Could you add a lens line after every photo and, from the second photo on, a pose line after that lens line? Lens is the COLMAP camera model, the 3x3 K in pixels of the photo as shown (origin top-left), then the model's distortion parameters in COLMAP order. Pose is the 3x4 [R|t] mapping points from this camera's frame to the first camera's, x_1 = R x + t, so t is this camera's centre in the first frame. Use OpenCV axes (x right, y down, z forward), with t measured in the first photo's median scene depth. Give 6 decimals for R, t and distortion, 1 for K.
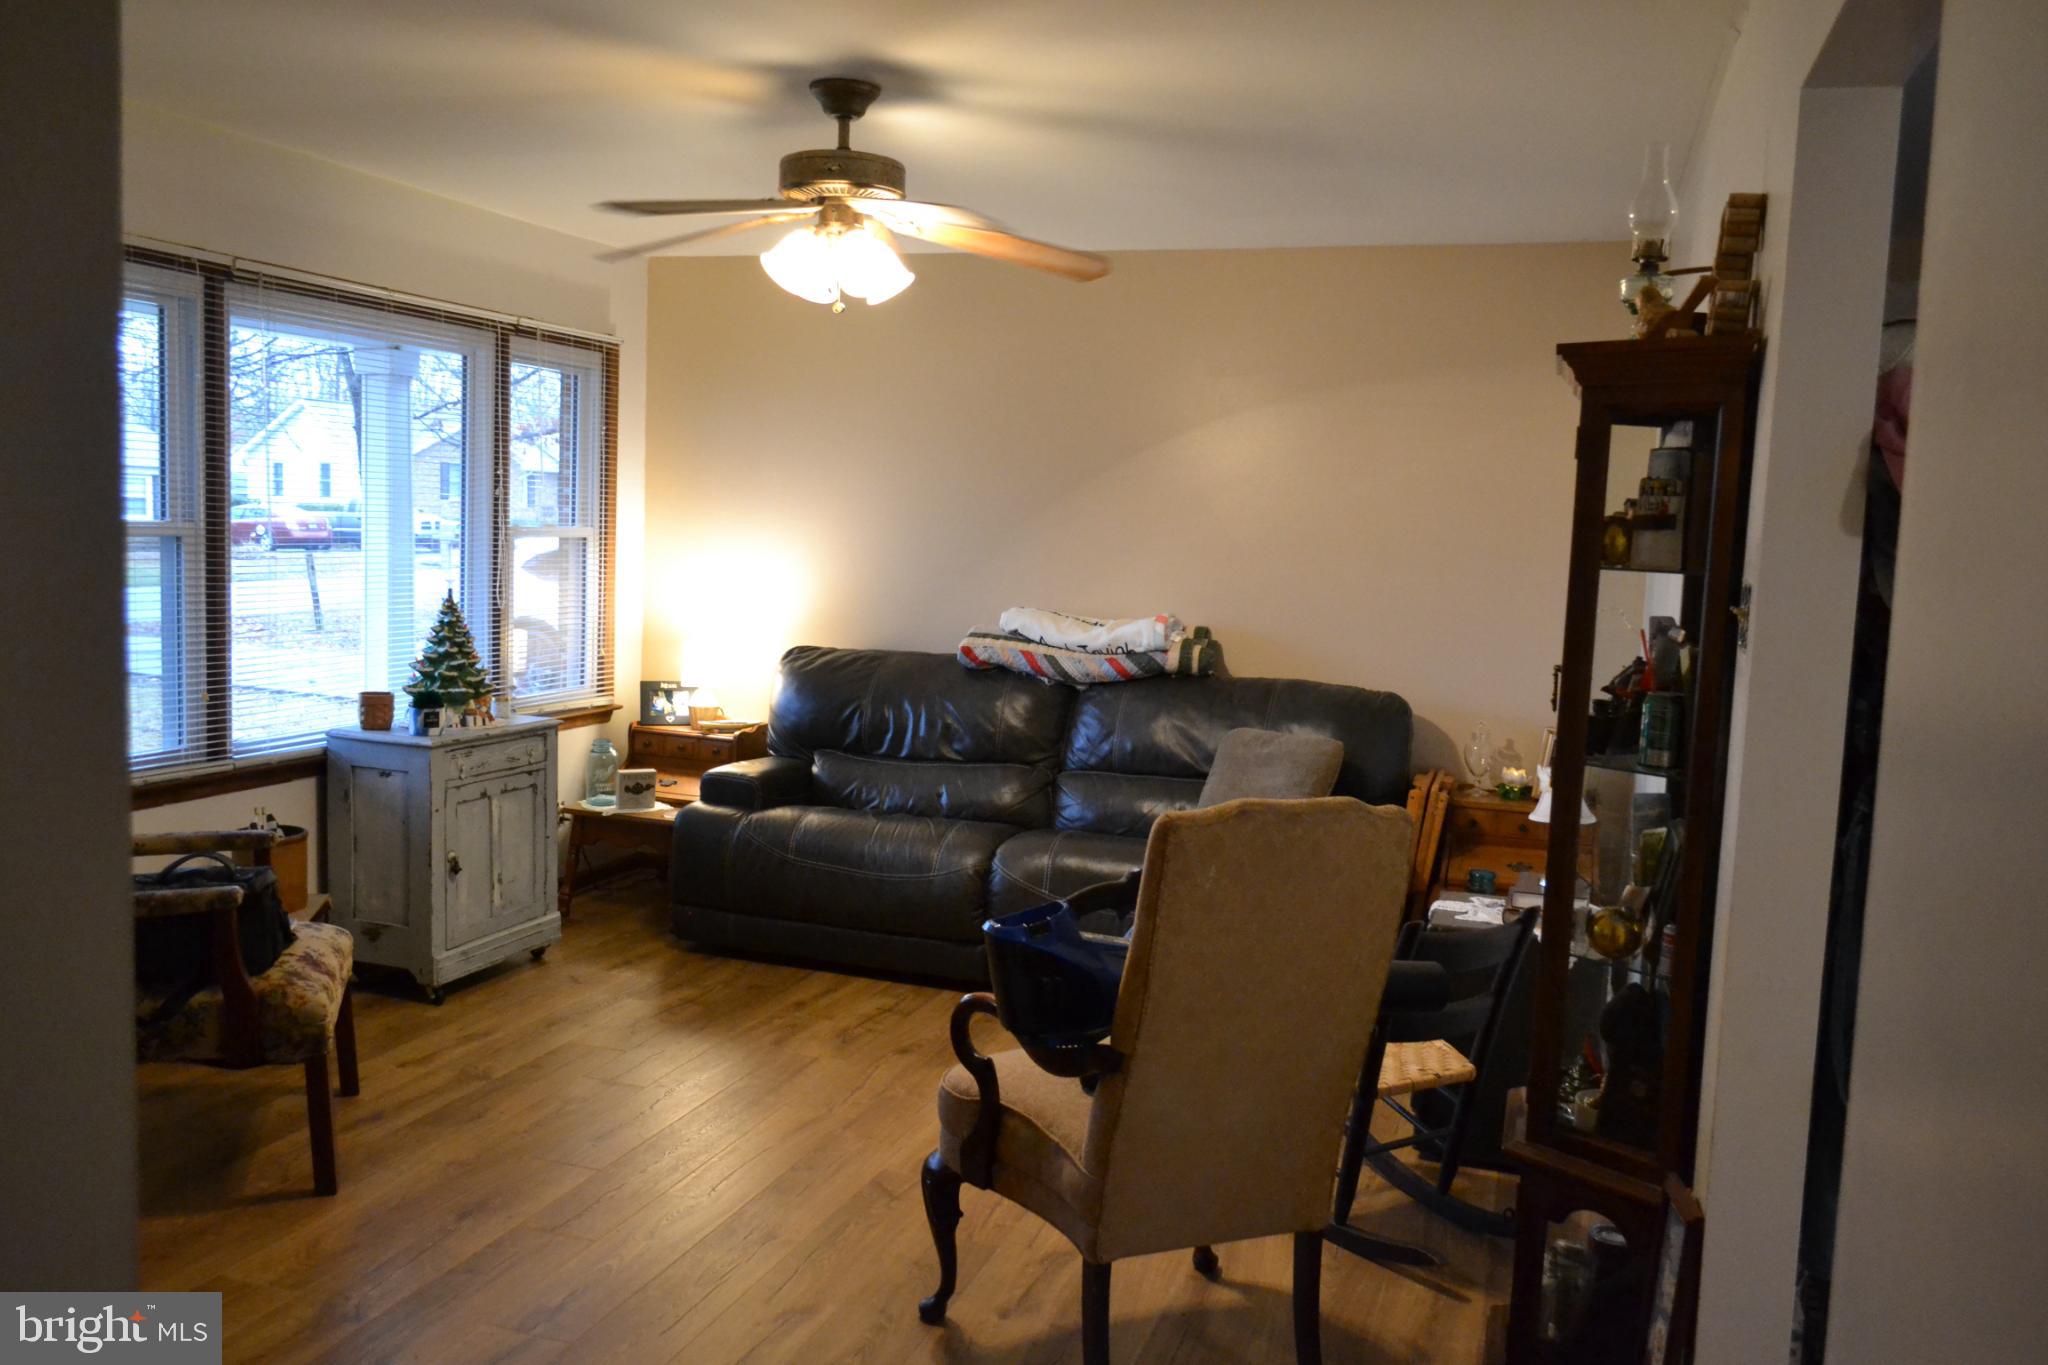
lens RADIAL K [[1624.6, 0, 1024.0], [0, 1624.6, 682.5], [0, 0, 1]] dist [-0.007666, 0.002356]
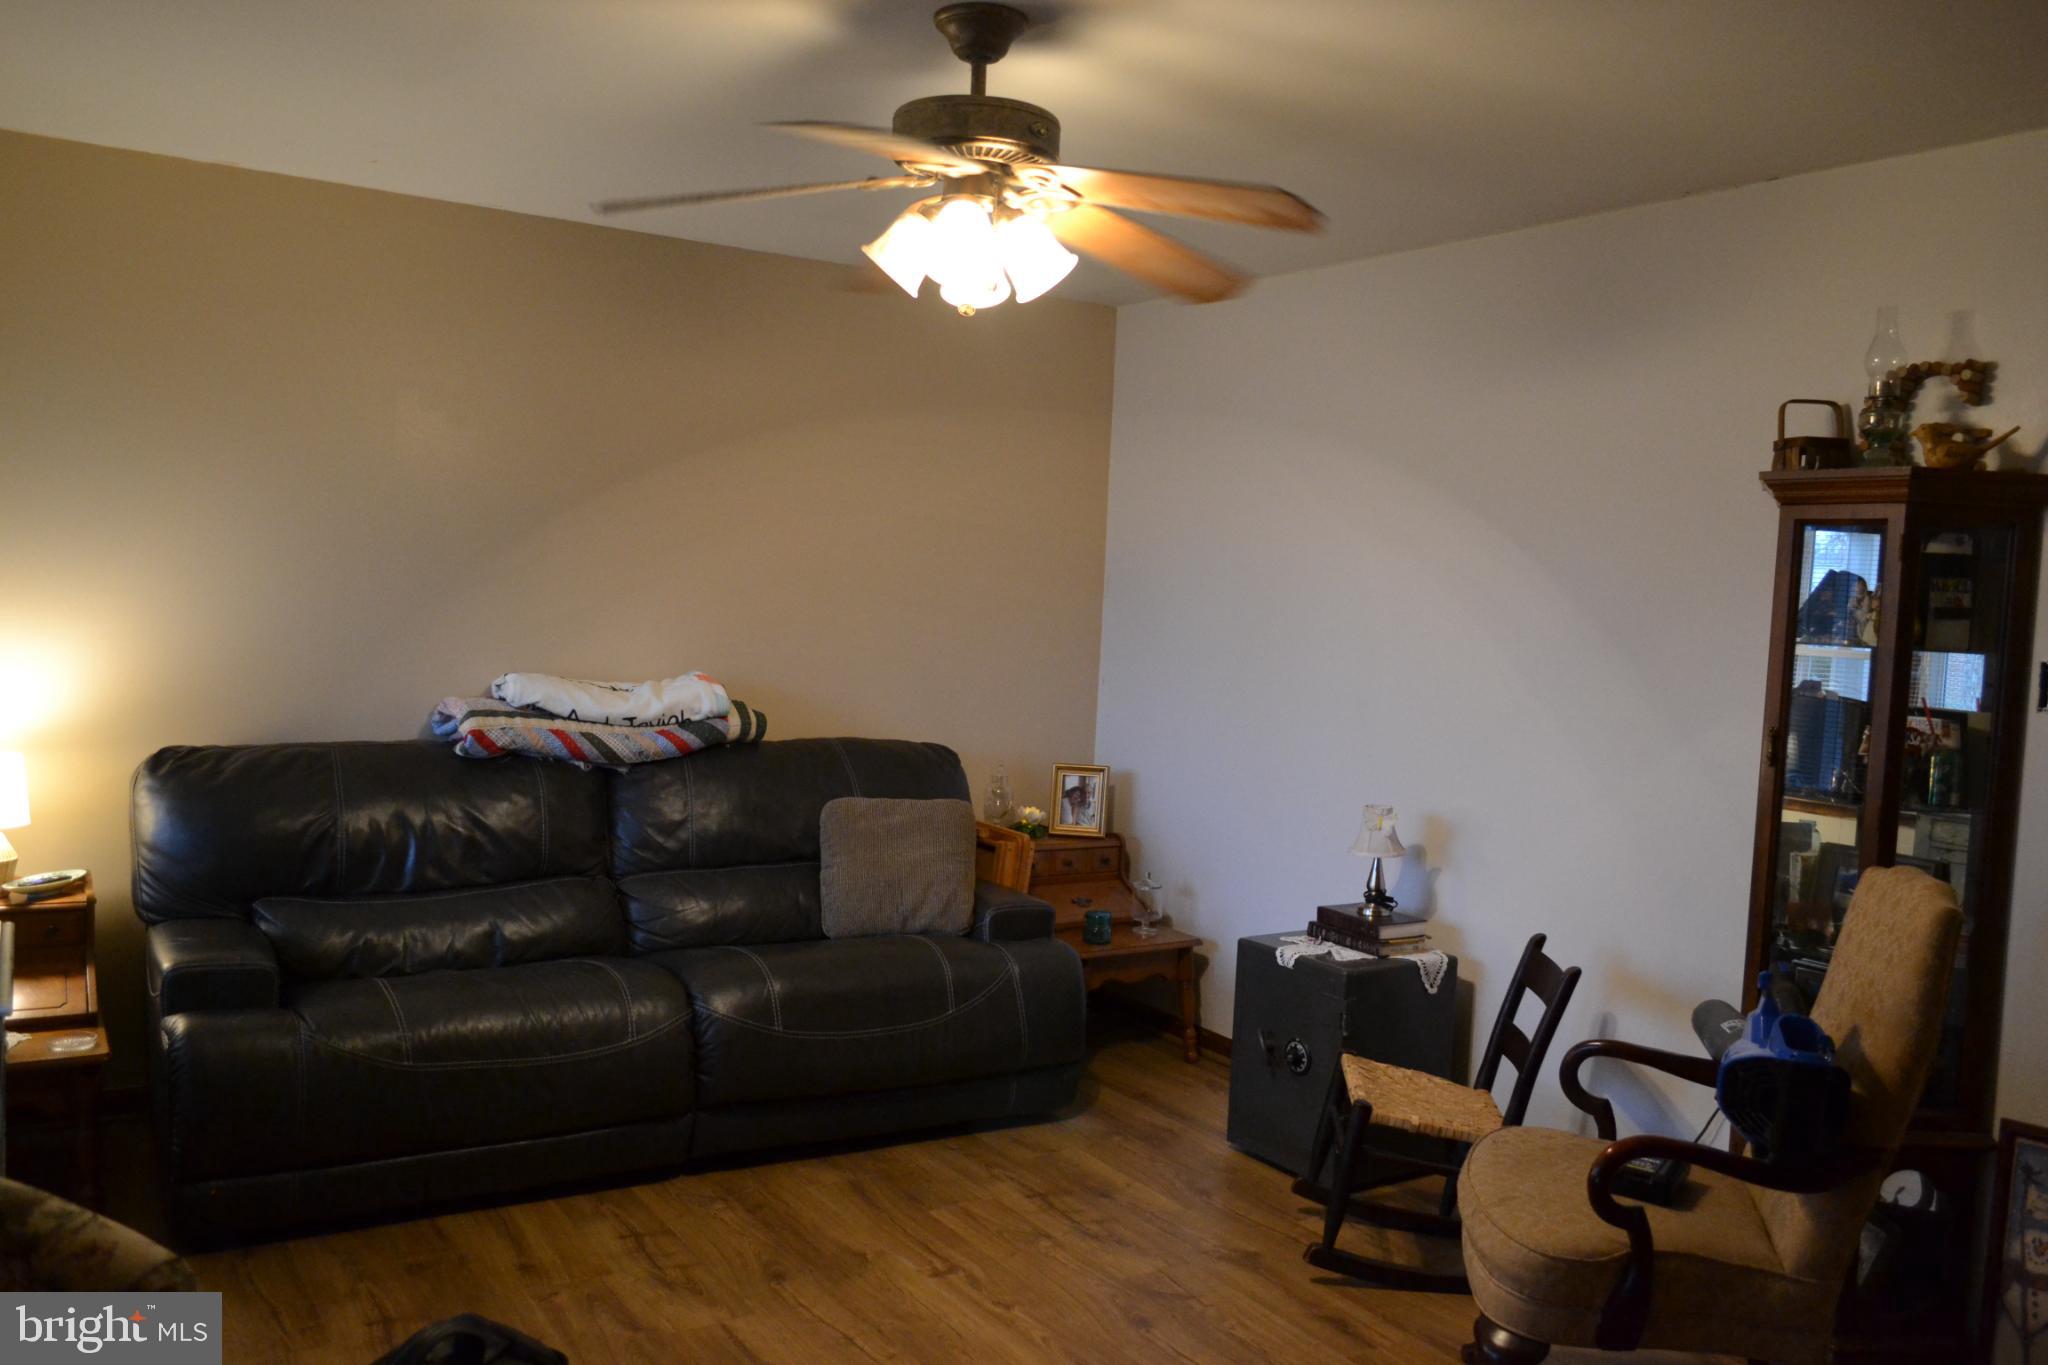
lens RADIAL K [[1624.6, 0, 1024.0], [0, 1624.6, 682.5], [0, 0, 1]] dist [-0.007666, 0.002356]
pose [[0.633785, -0.058014, 0.771331, -0.458651], [0.055599, 0.998021, 0.029379, -0.052788], [-0.771509, 0.024265, 0.635756, 0.341013]]
